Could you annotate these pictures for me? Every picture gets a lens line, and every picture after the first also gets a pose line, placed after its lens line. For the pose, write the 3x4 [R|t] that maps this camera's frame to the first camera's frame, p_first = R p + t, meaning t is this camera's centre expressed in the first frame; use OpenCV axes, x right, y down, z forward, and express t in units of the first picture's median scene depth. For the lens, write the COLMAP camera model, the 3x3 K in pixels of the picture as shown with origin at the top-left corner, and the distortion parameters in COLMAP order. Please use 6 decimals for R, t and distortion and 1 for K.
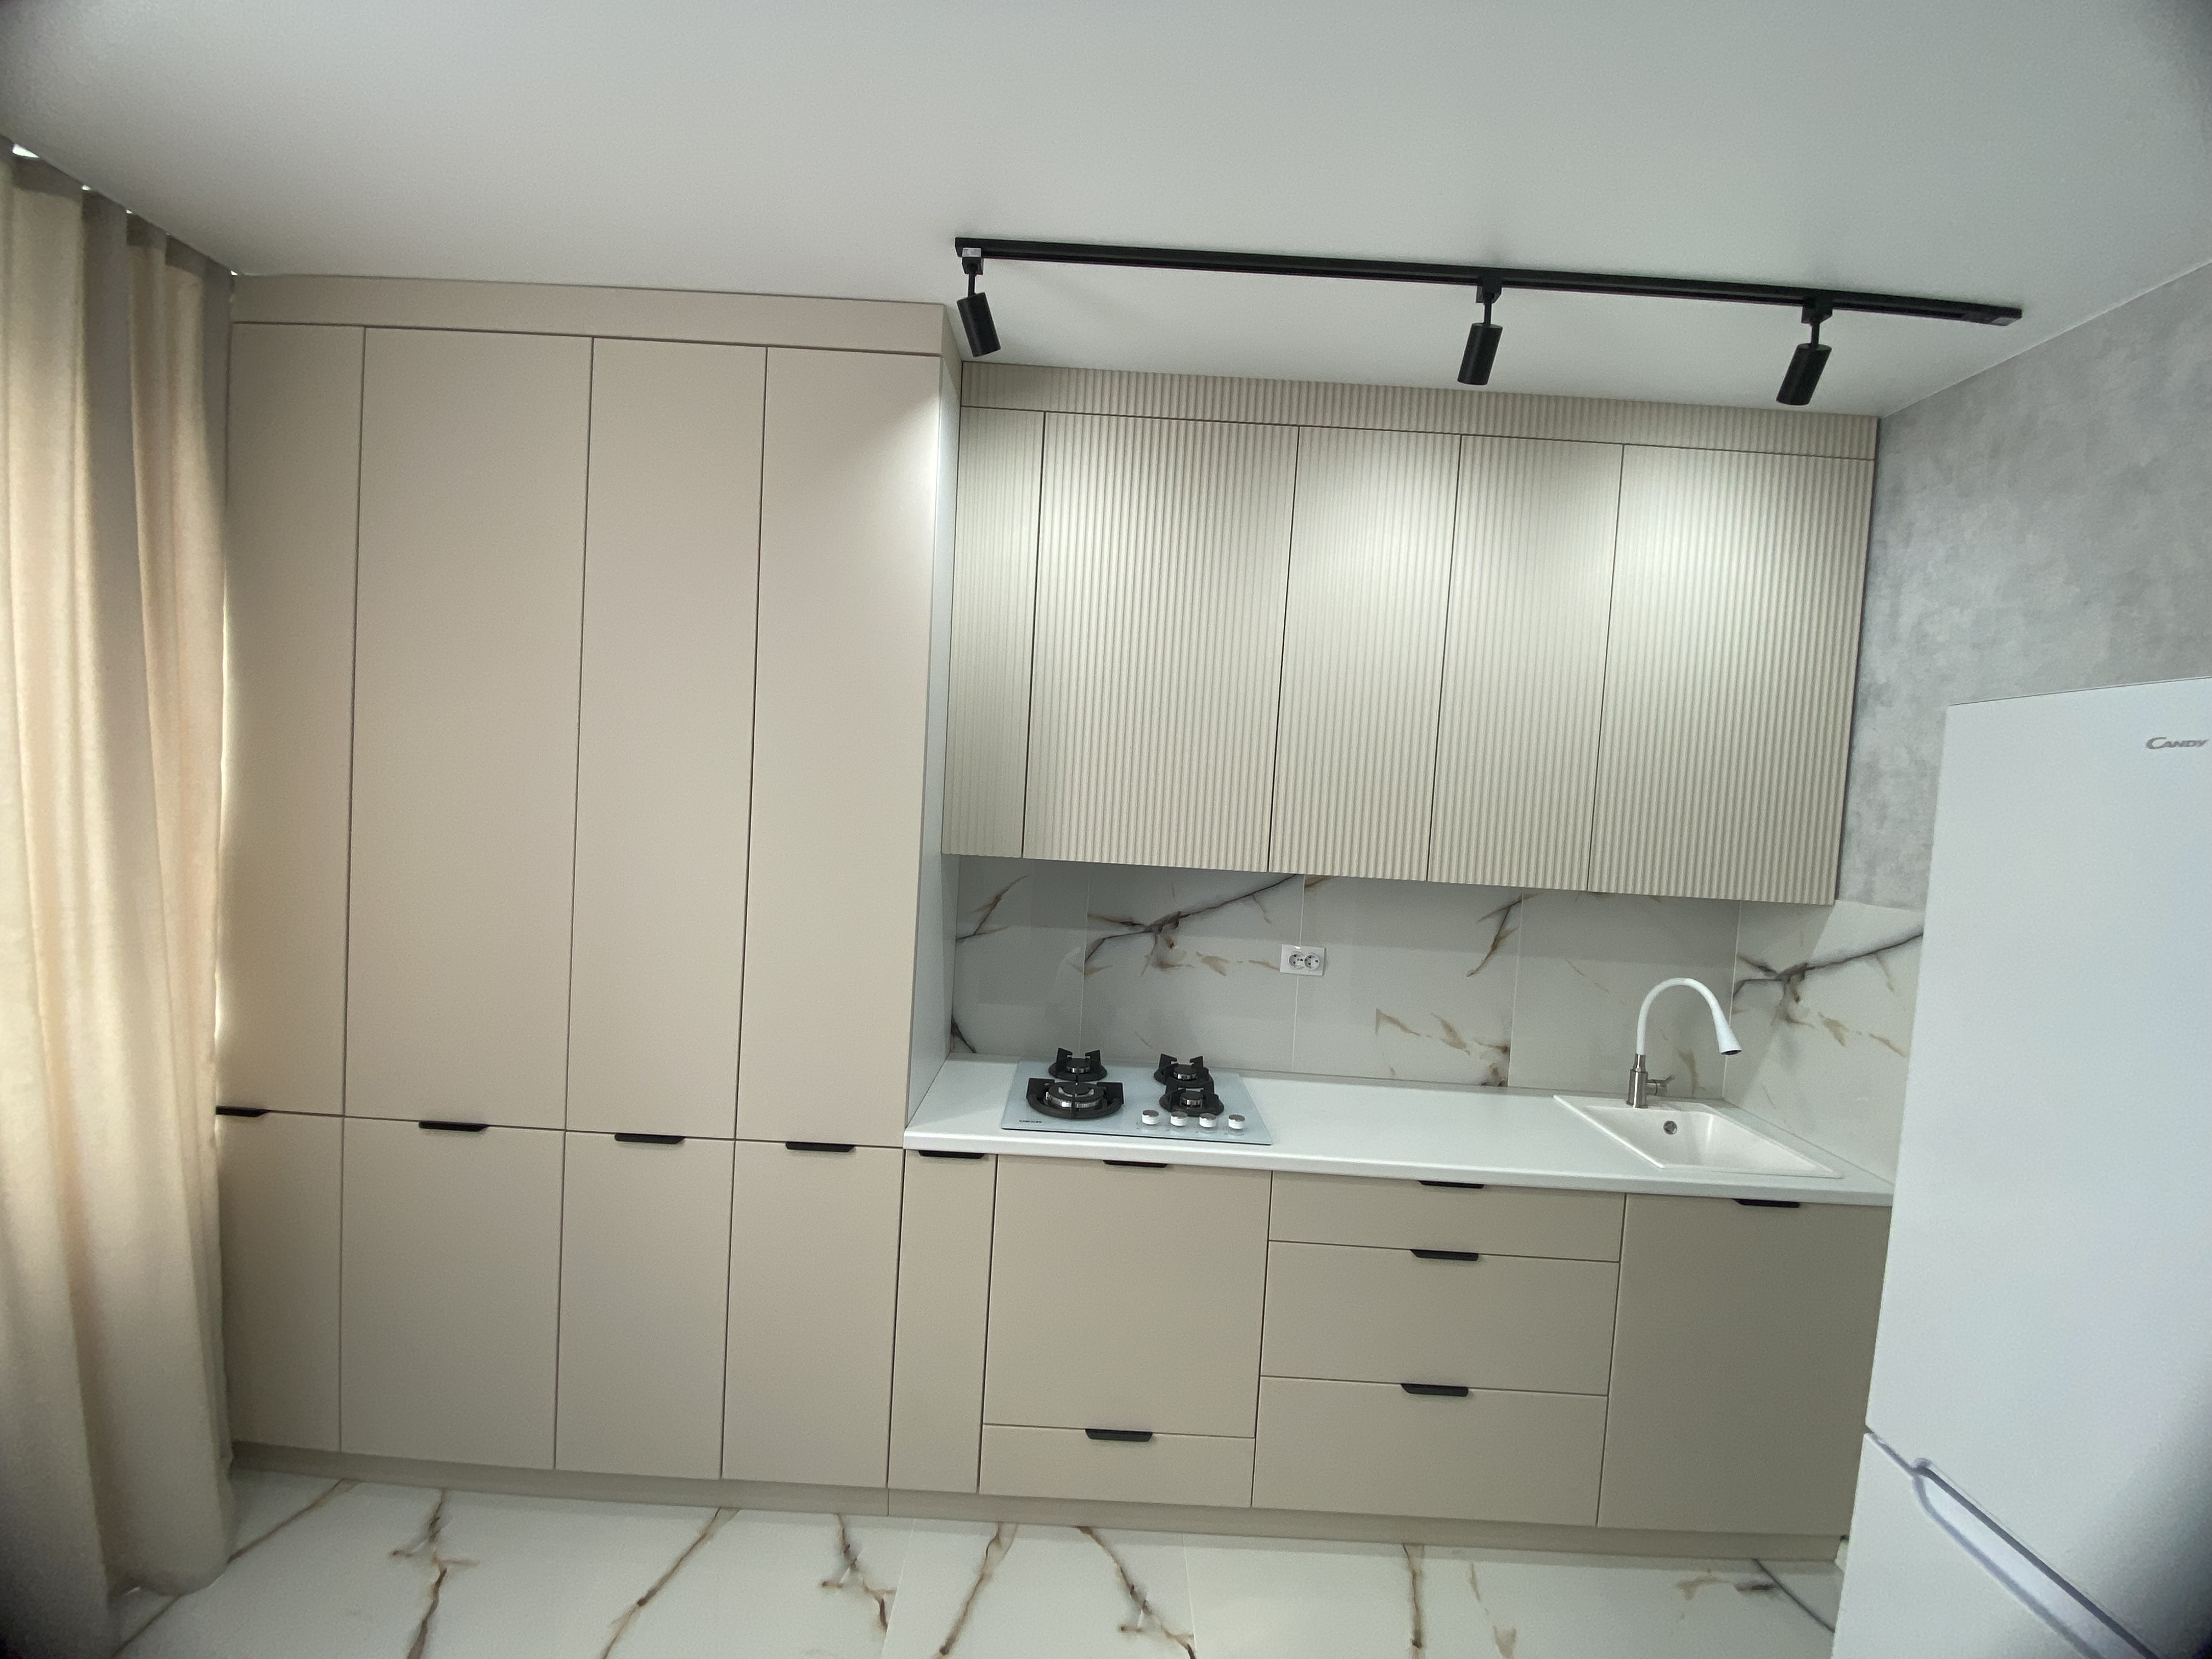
lens RADIAL K [[901.8, 0, 1098.4], [0, 901.8, 828.9], [0, 0, 1]] dist [0.017118, -0.017933]
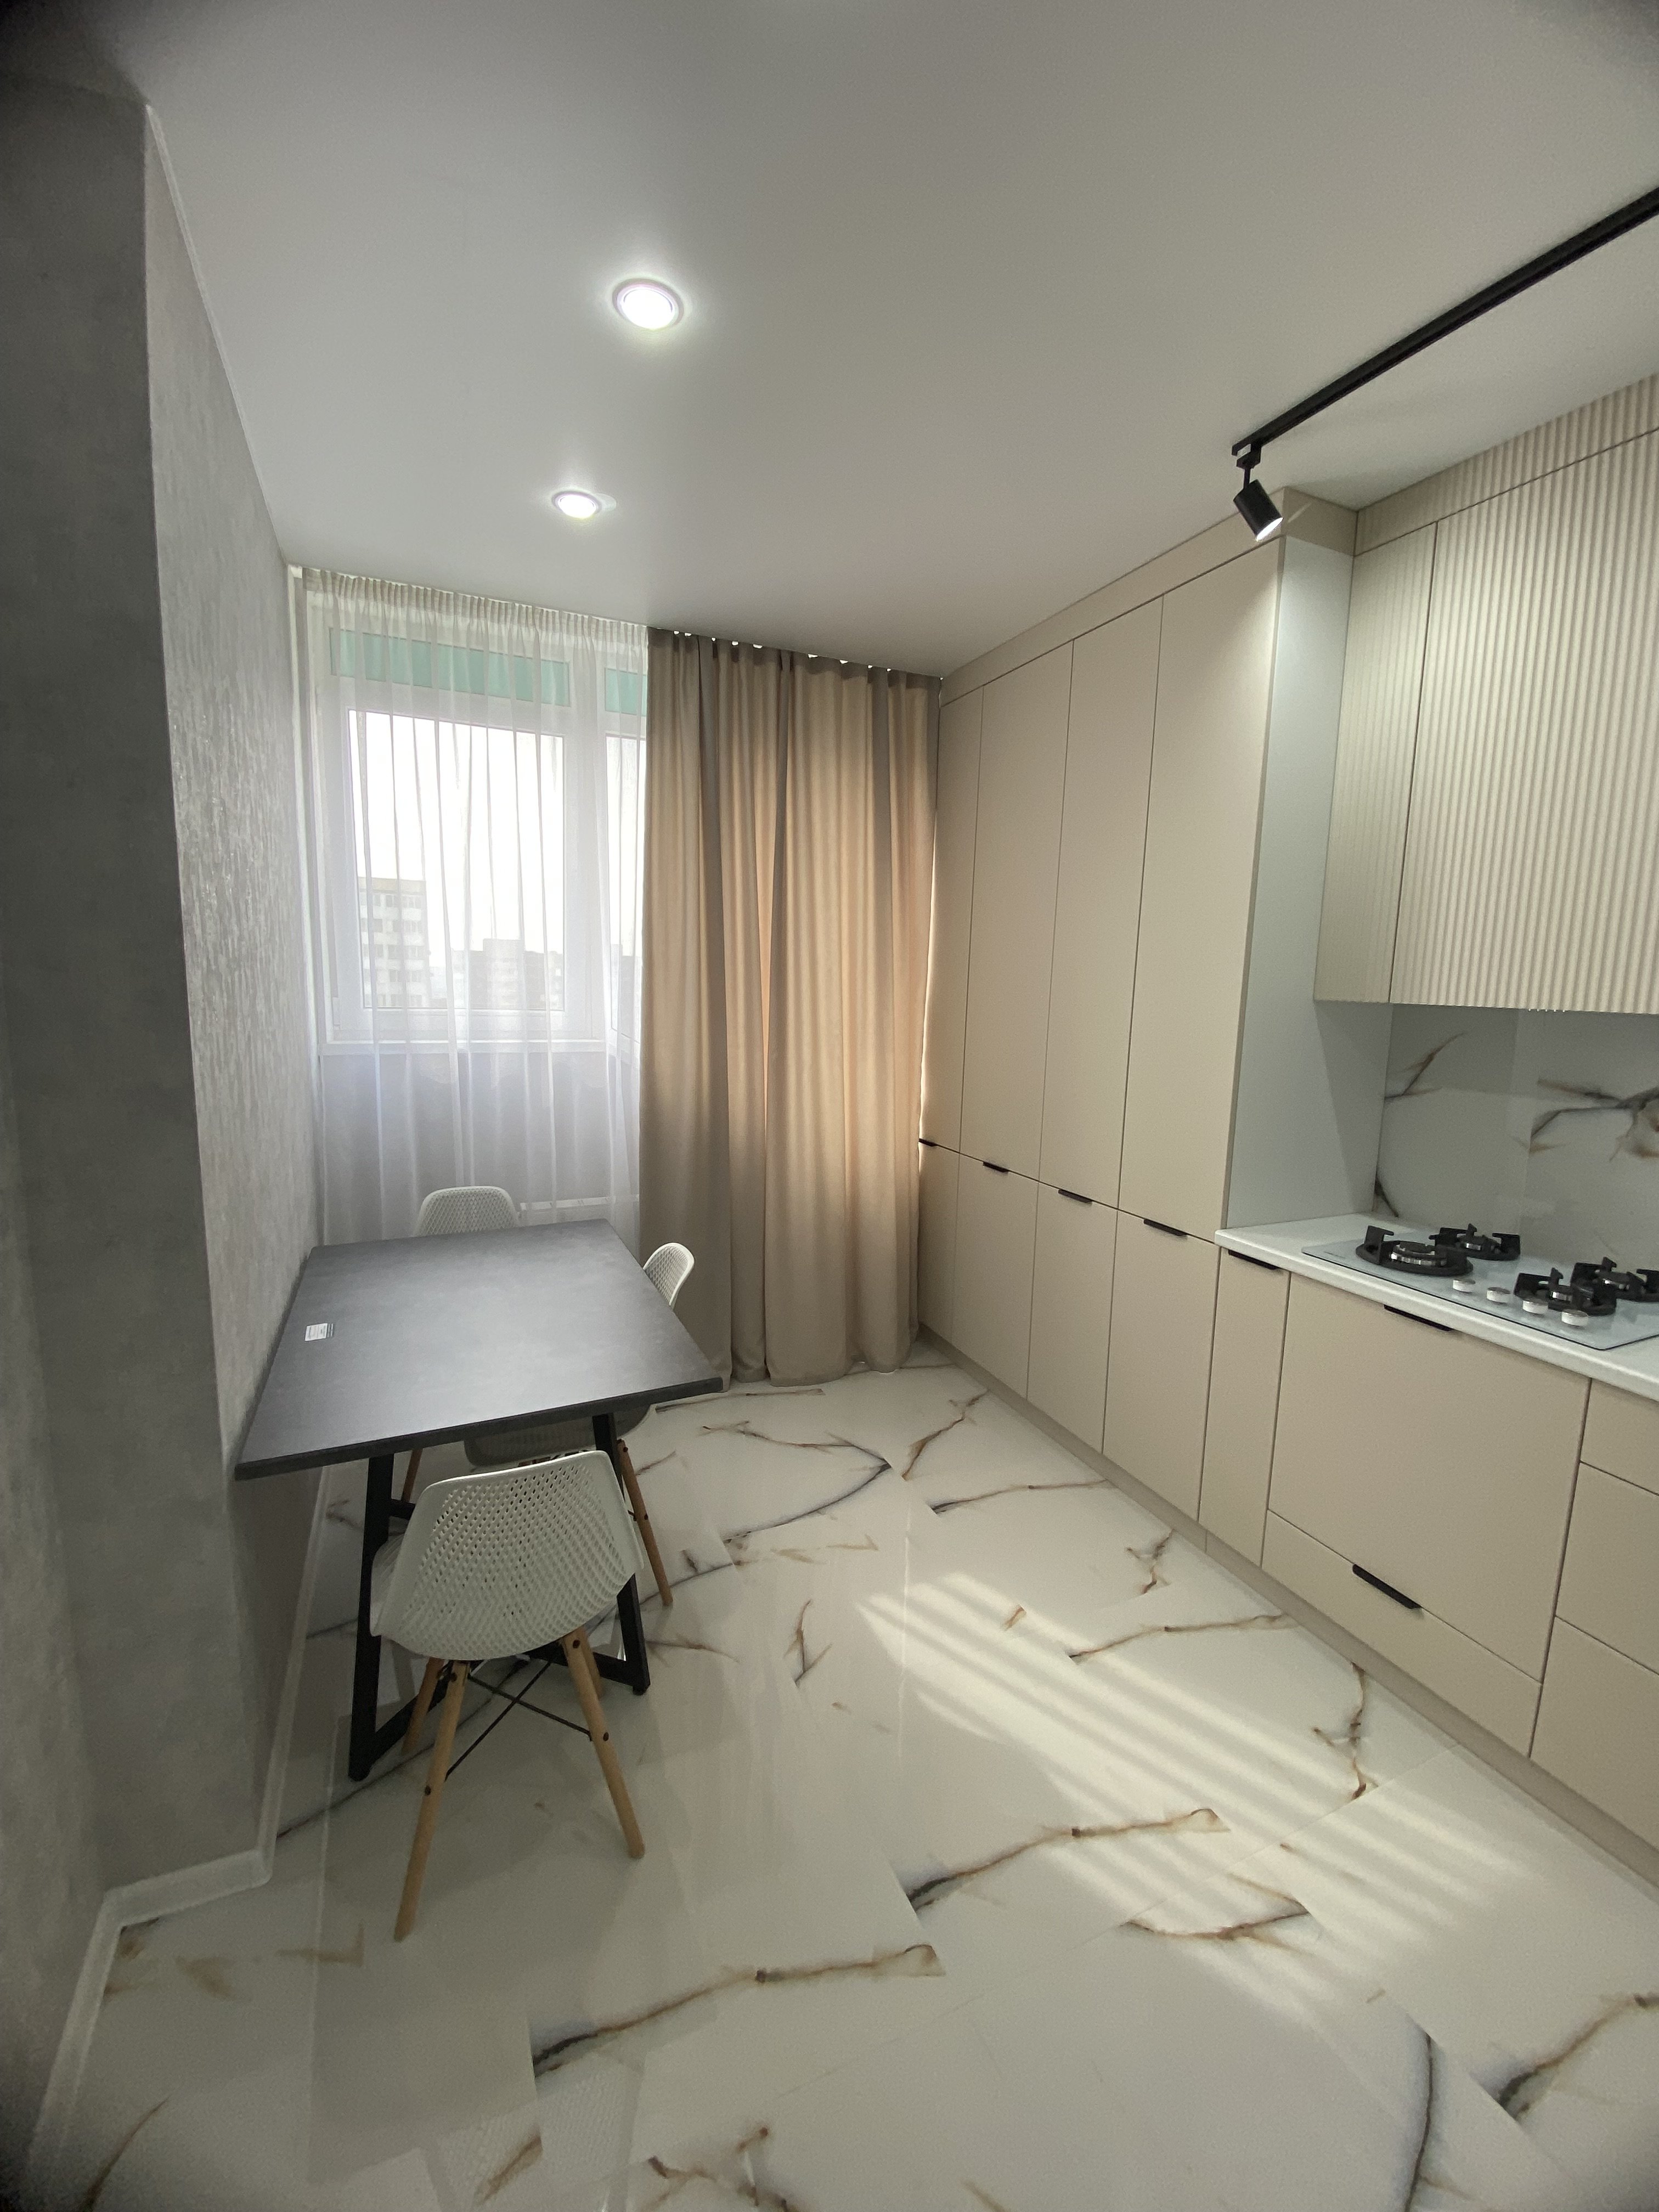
lens RADIAL K [[901.8, 0, 828.0], [0, 901.8, 1099.8], [0, 0, 1]] dist [0.017118, -0.017933]
pose [[0.405396, 0.079491, -0.910678, 0.629303], [-0.040182, 0.996799, 0.069122, 0.102409], [0.913258, 0.008571, 0.407292, 0.051844]]
